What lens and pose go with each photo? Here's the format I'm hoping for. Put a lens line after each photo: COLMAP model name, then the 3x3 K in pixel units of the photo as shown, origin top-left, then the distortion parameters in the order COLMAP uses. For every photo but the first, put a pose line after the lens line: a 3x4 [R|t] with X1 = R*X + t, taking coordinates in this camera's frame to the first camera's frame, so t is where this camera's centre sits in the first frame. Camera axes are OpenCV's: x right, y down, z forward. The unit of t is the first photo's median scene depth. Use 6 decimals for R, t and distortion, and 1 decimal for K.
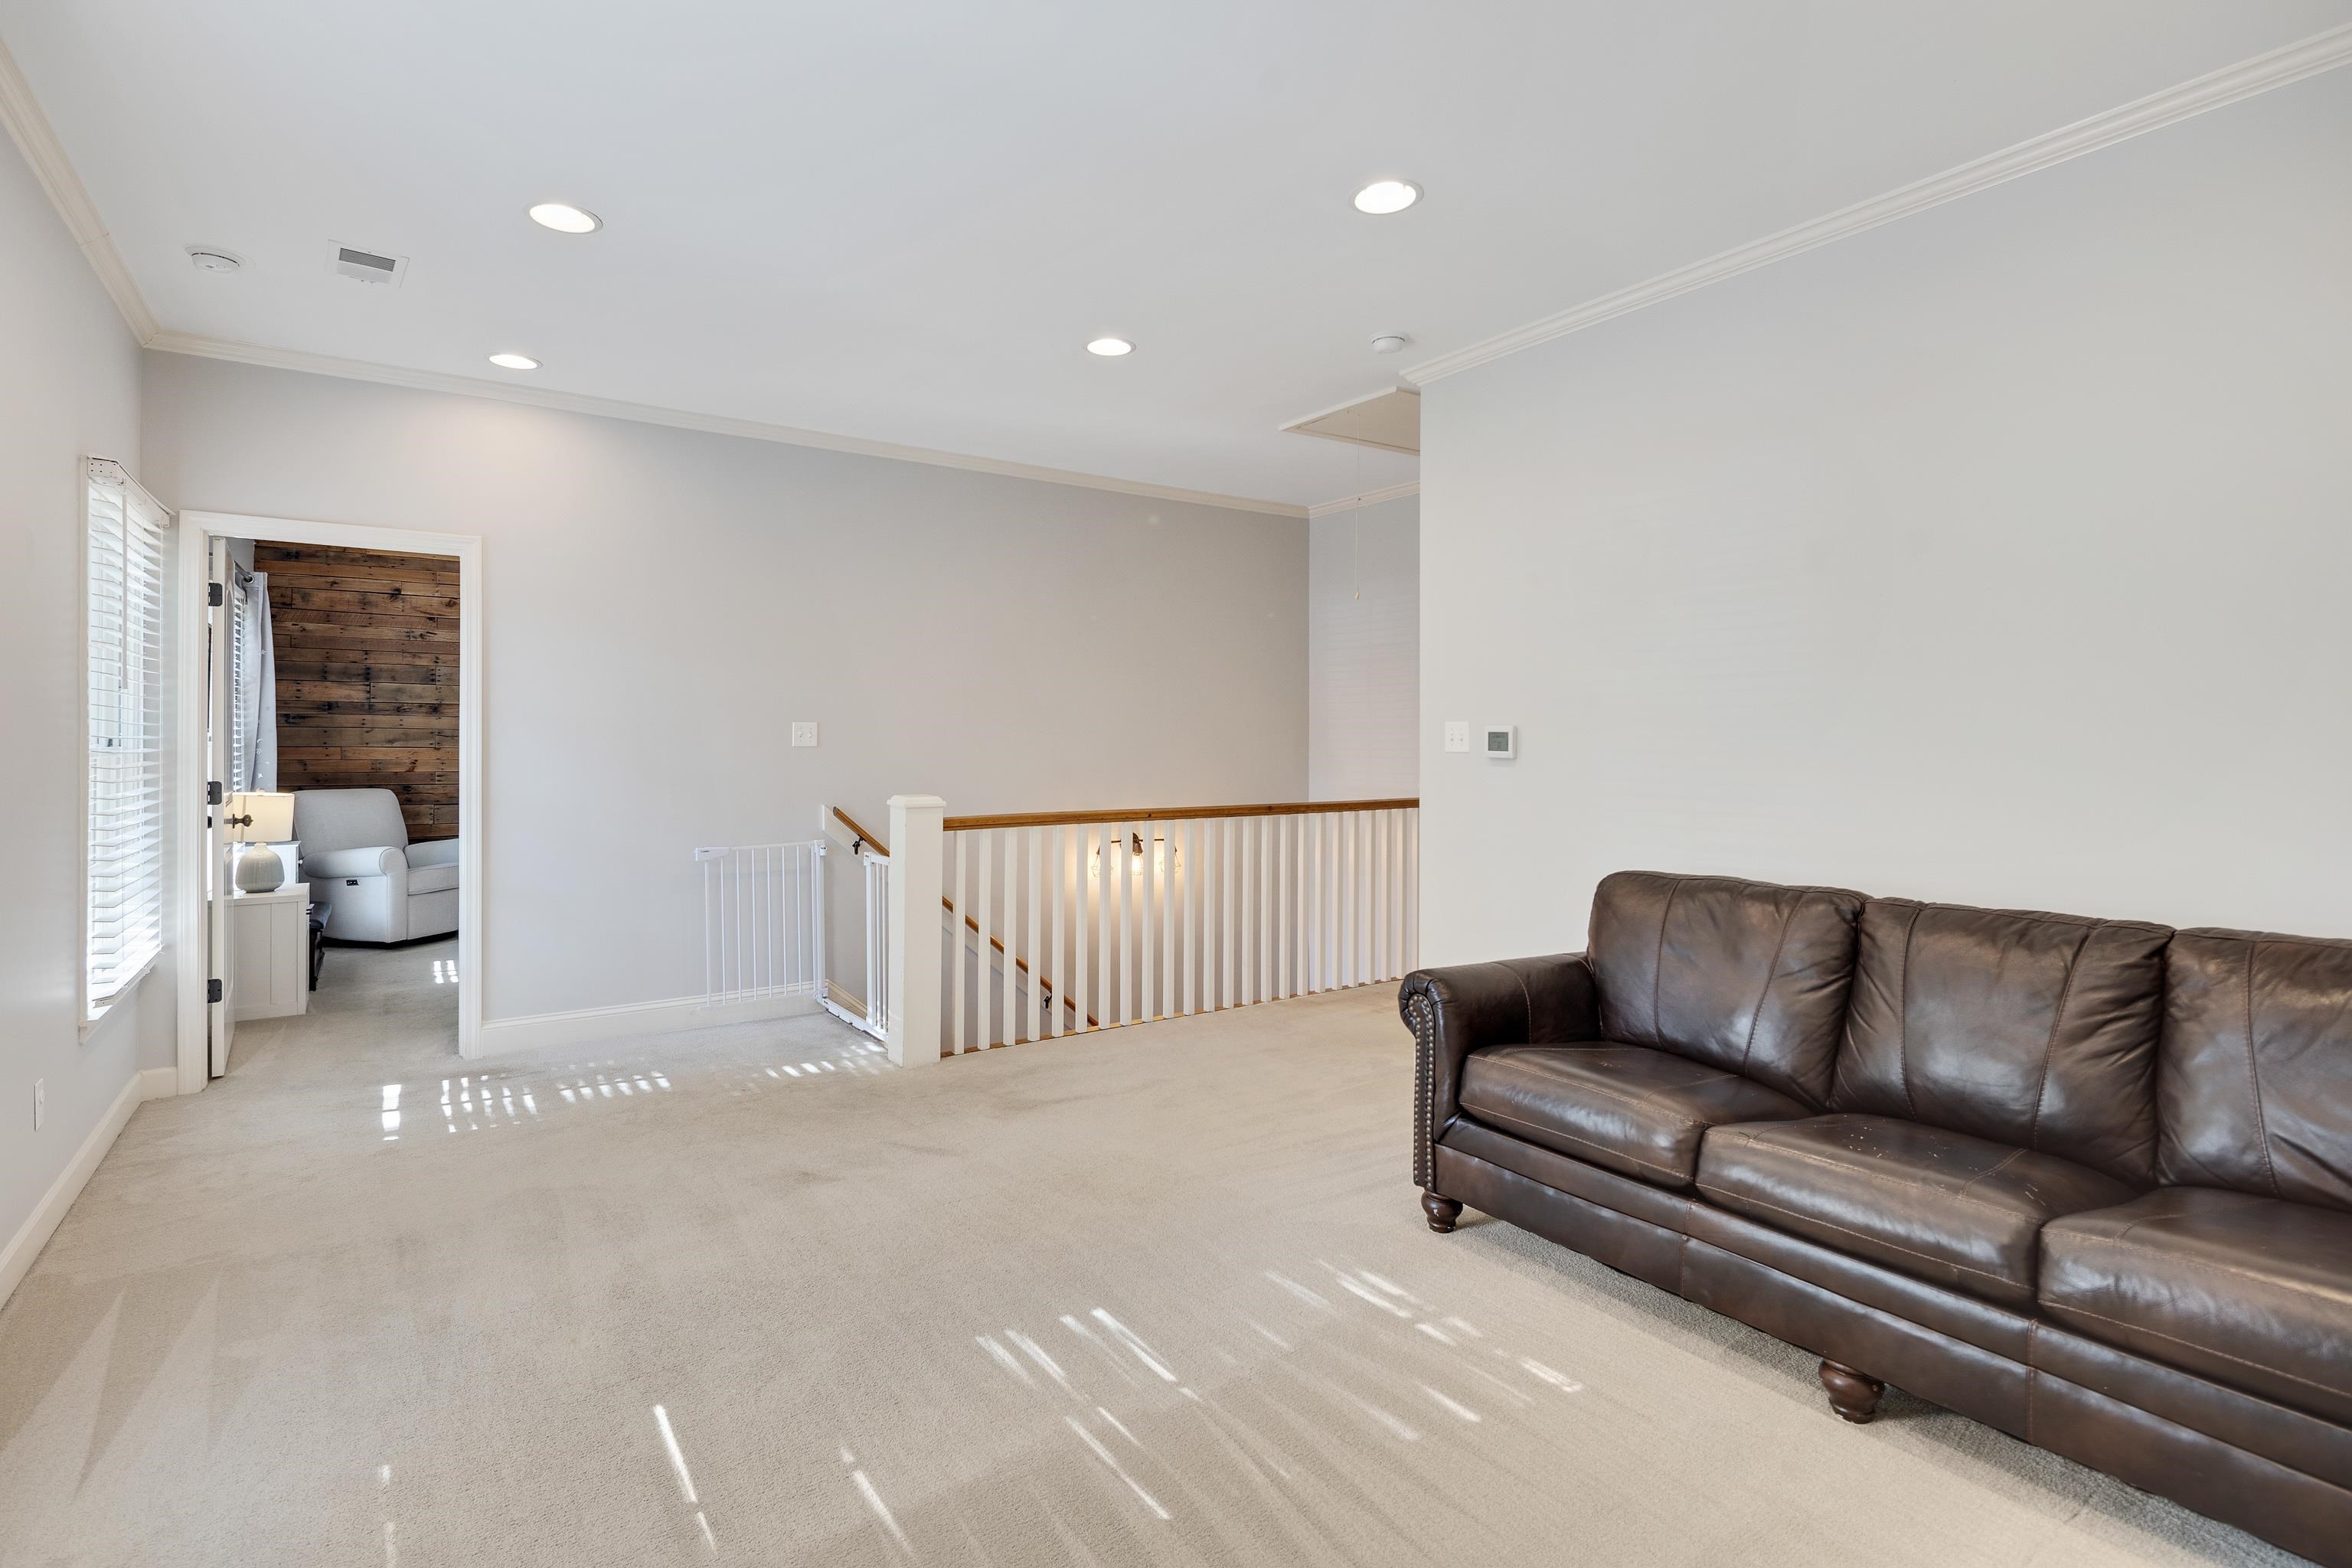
lens RADIAL K [[1123.8, 0, 1192.0], [0, 1123.8, 763.8], [0, 0, 1]] dist [-0.006203, -0.000937]
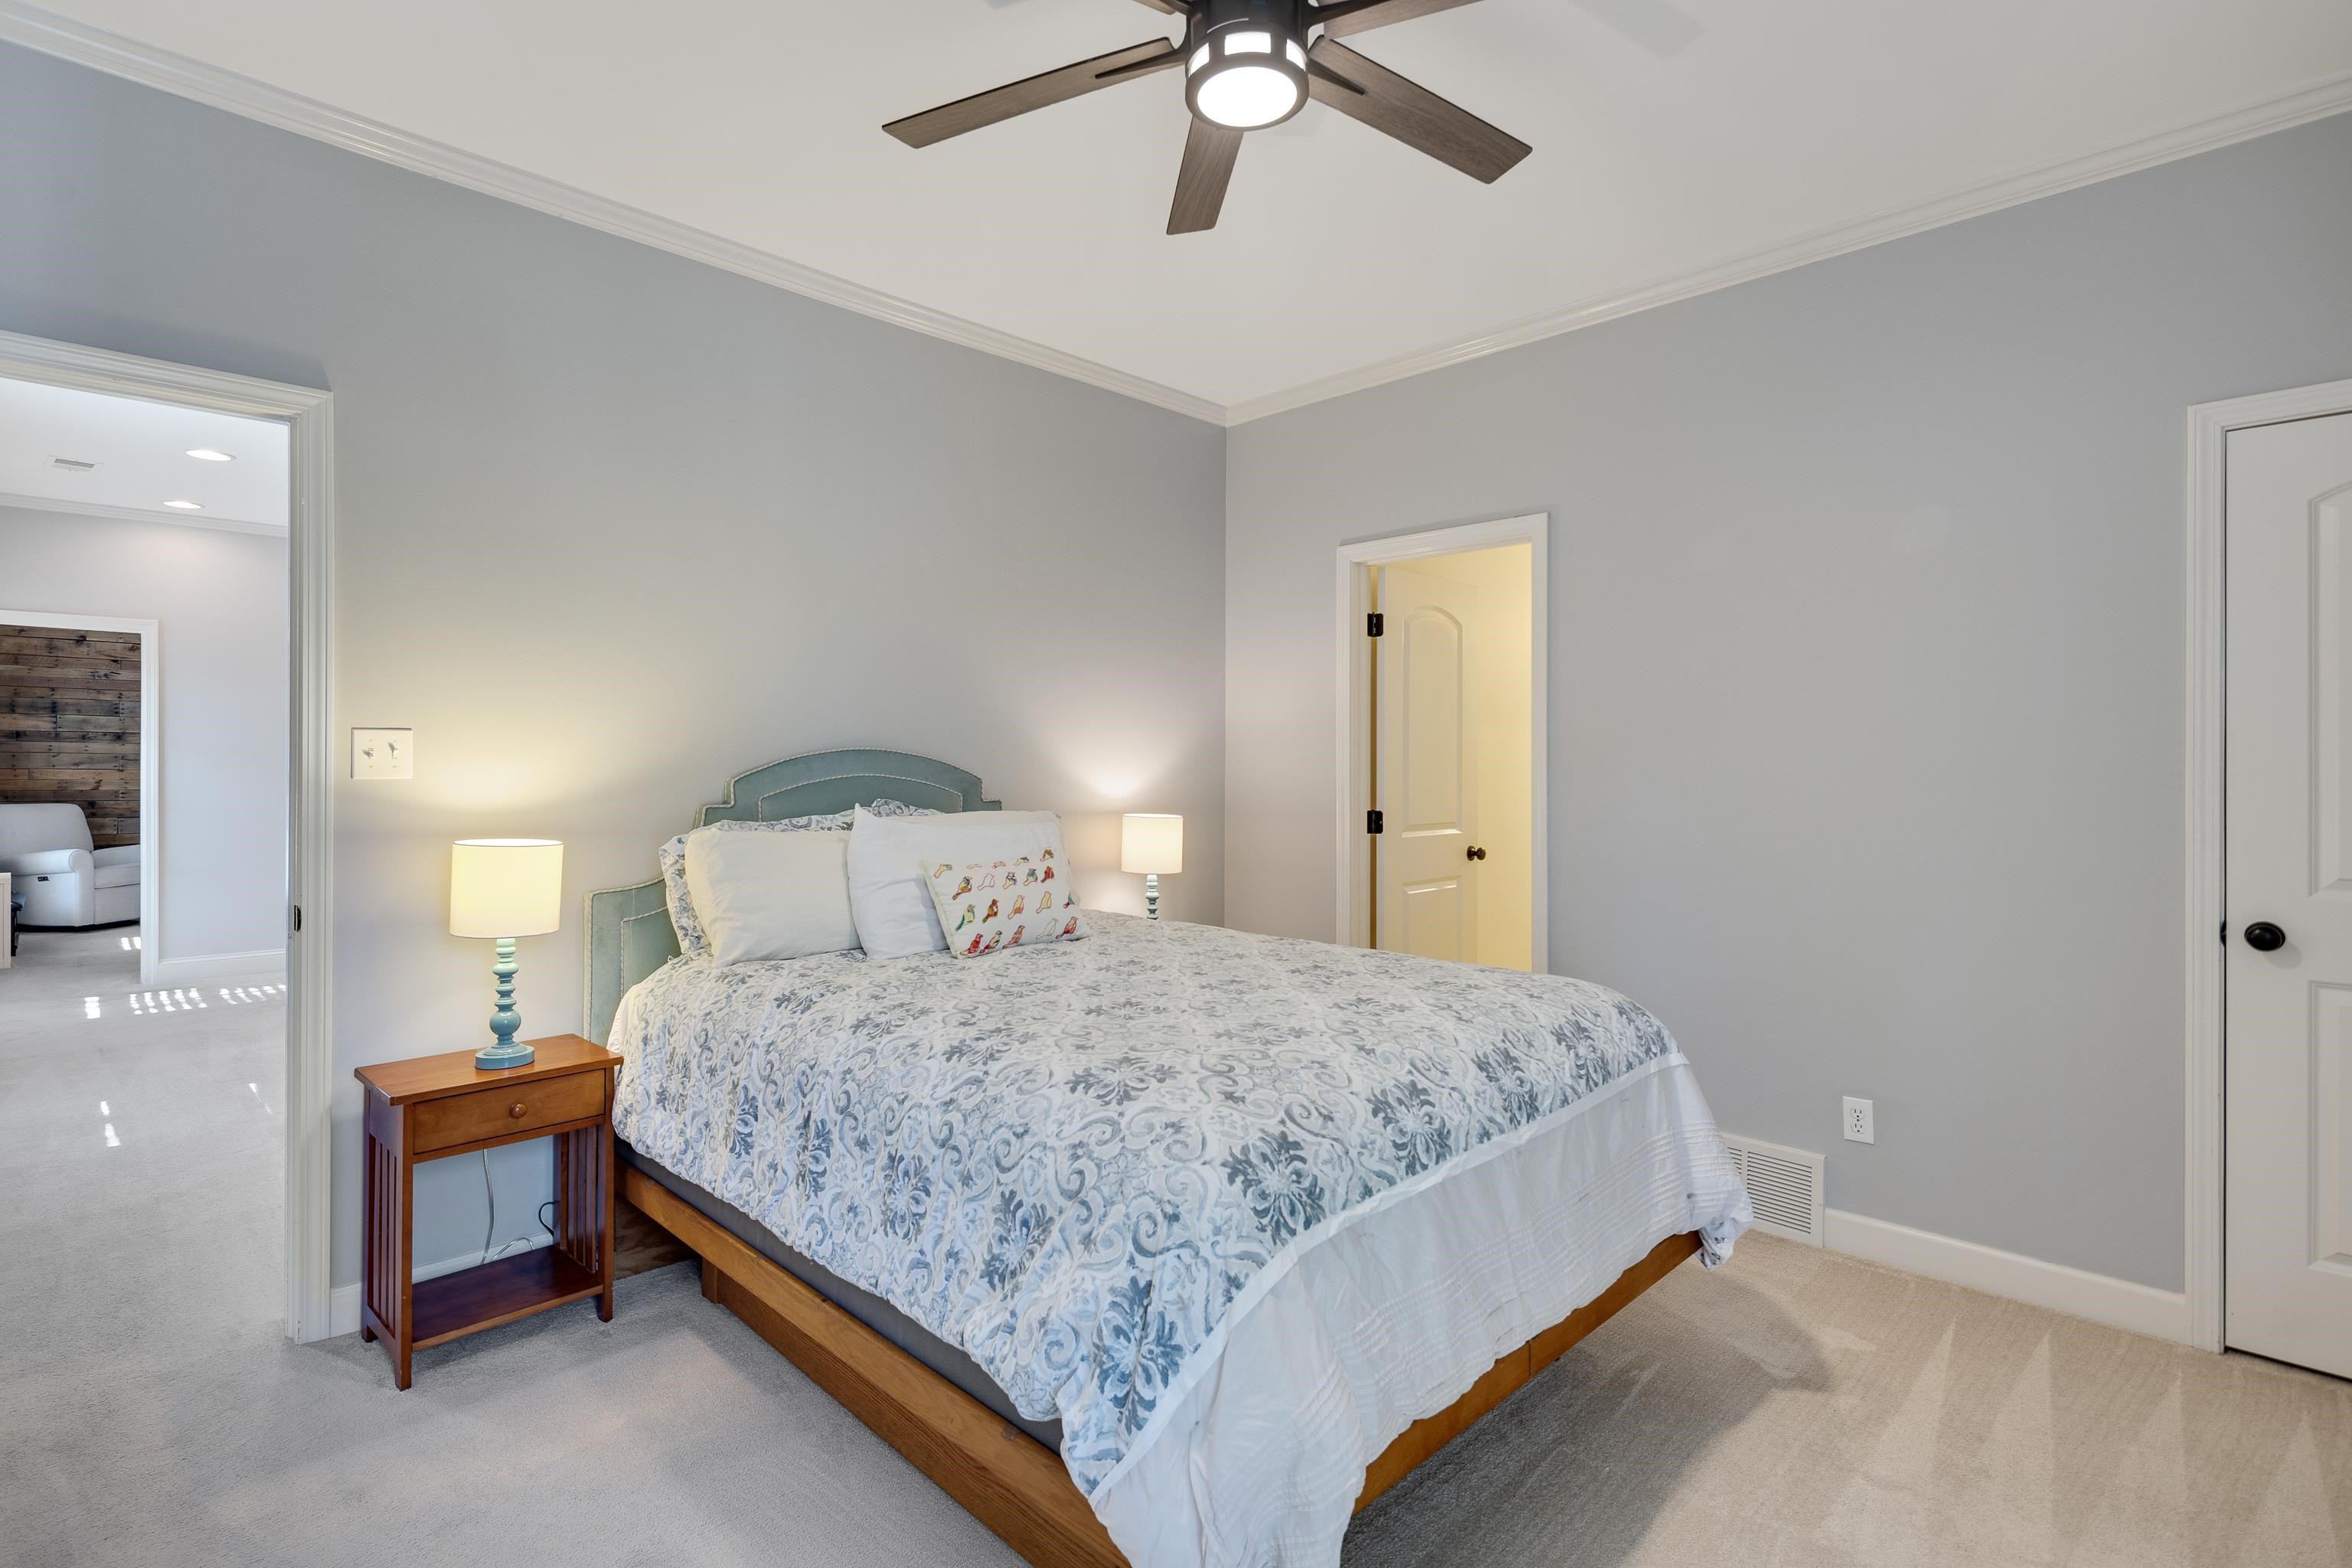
lens RADIAL K [[1123.8, 0, 1157.9], [0, 1123.8, 782.5], [0, 0, 1]] dist [-0.006203, -0.000937]
pose [[0.987106, -0.008282, 0.159852, 0.229258], [0.009483, 0.999932, -0.006754, 0.018473], [-0.159785, 0.008183, 0.987118, -0.354742]]
